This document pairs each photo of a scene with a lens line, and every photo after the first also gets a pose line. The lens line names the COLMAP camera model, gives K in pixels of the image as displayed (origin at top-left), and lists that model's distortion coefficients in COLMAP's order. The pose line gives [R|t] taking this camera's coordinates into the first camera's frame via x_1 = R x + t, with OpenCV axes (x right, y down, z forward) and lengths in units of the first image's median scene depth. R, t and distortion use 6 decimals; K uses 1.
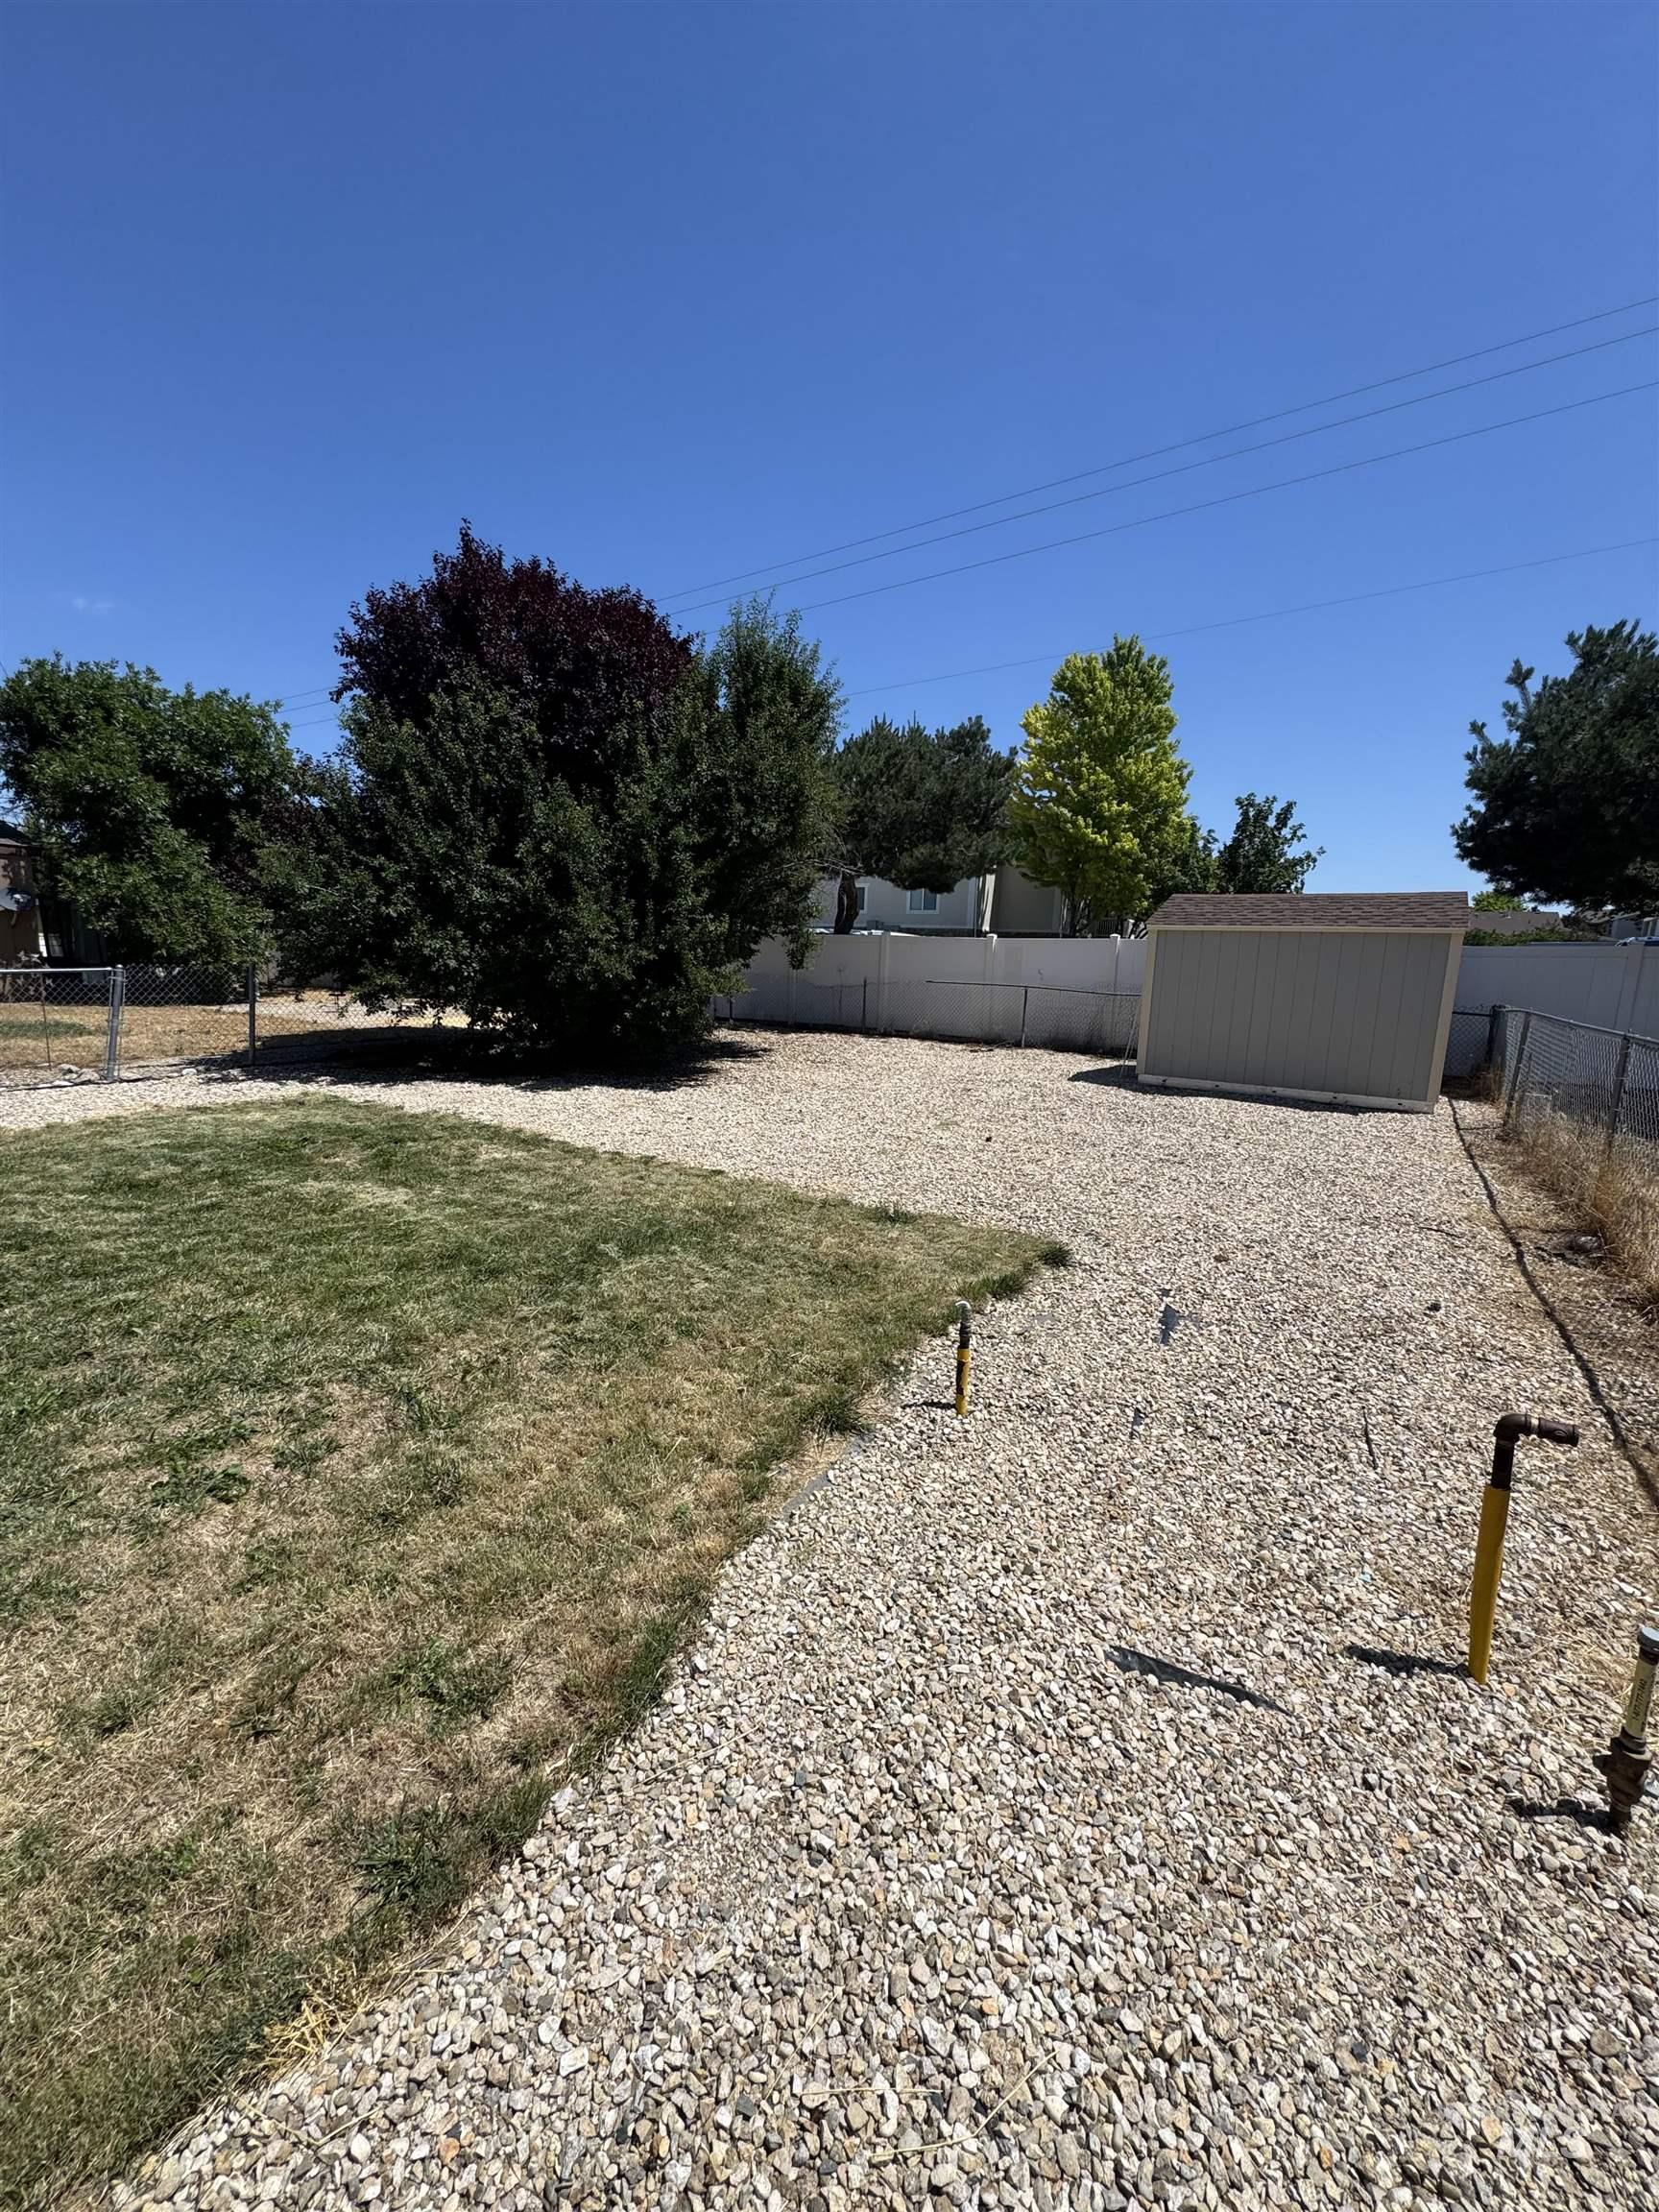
lens RADIAL K [[890.4, 0, 831.7], [0, 890.4, 1101.3], [0, 0, 1]] dist [-0.000499, -0.000032]
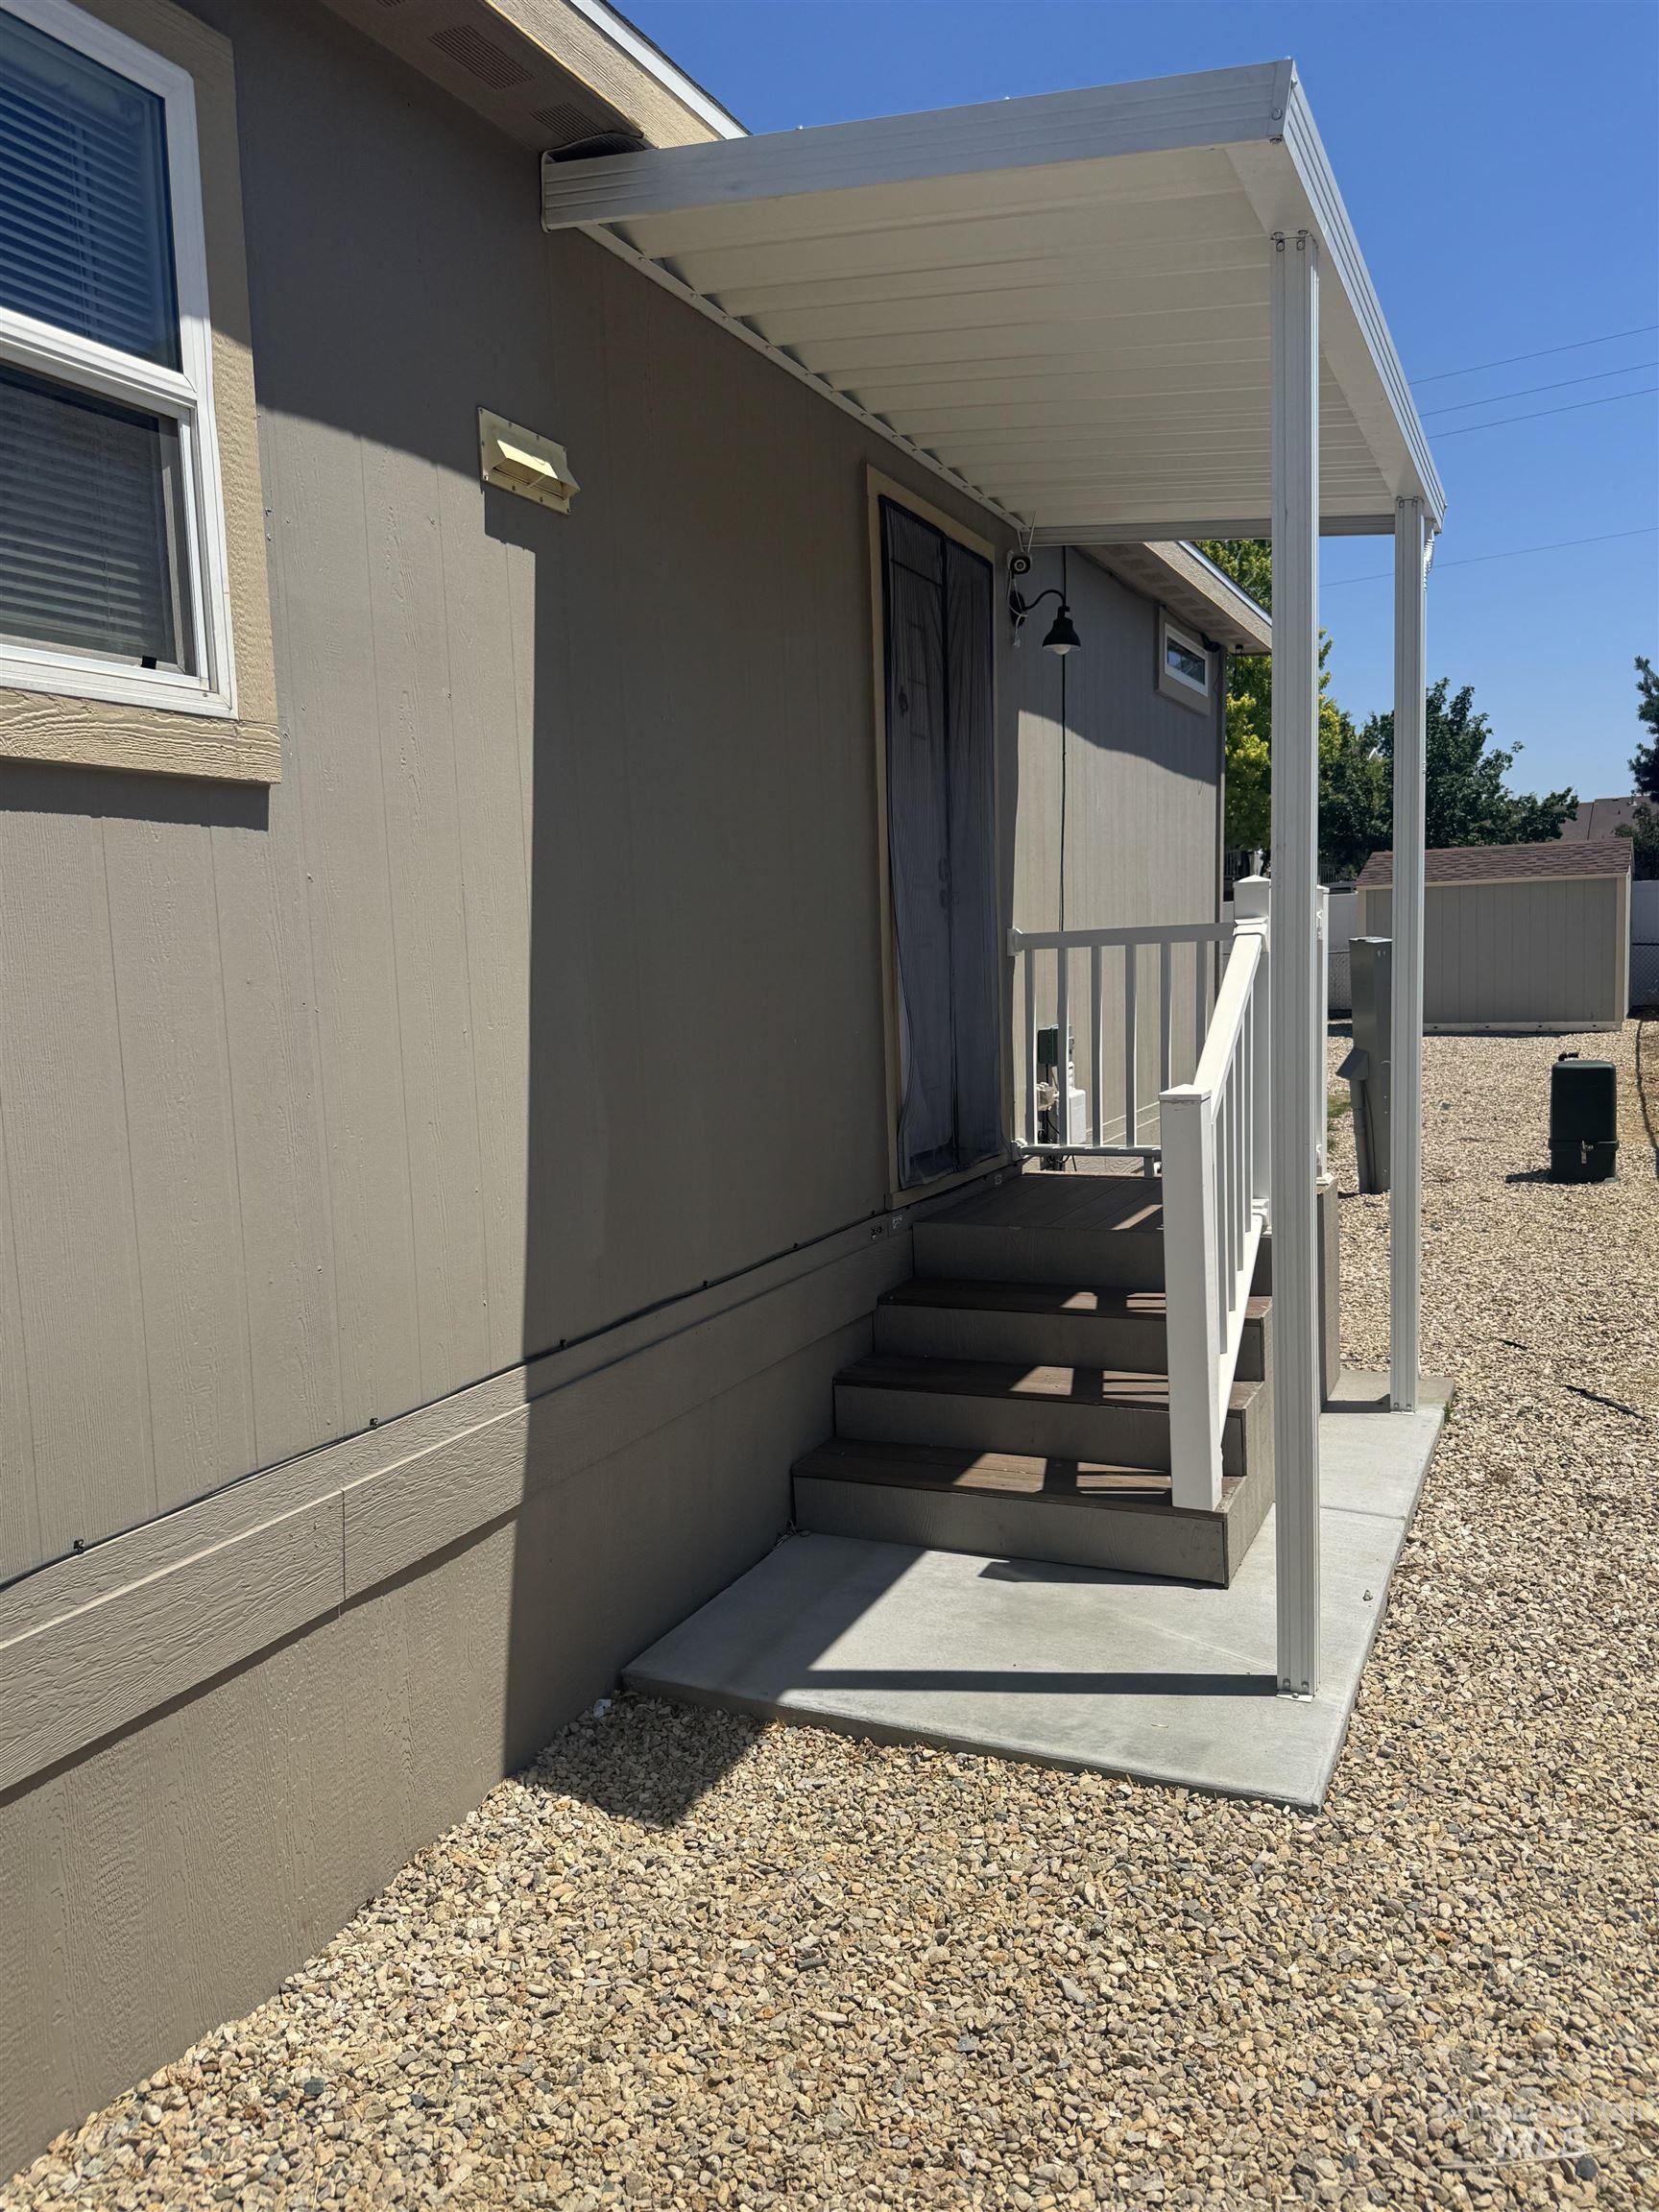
lens RADIAL K [[1546.7, 0, 828.8], [0, 1546.7, 1106.8], [0, 0, 1]] dist [-0.044404, -0.003739]
pose [[0.995366, -0.077447, 0.057004, -0.322780], [0.080274, 0.995562, -0.049109, 0.087733], [-0.052947, 0.053457, 0.997165, -0.633119]]
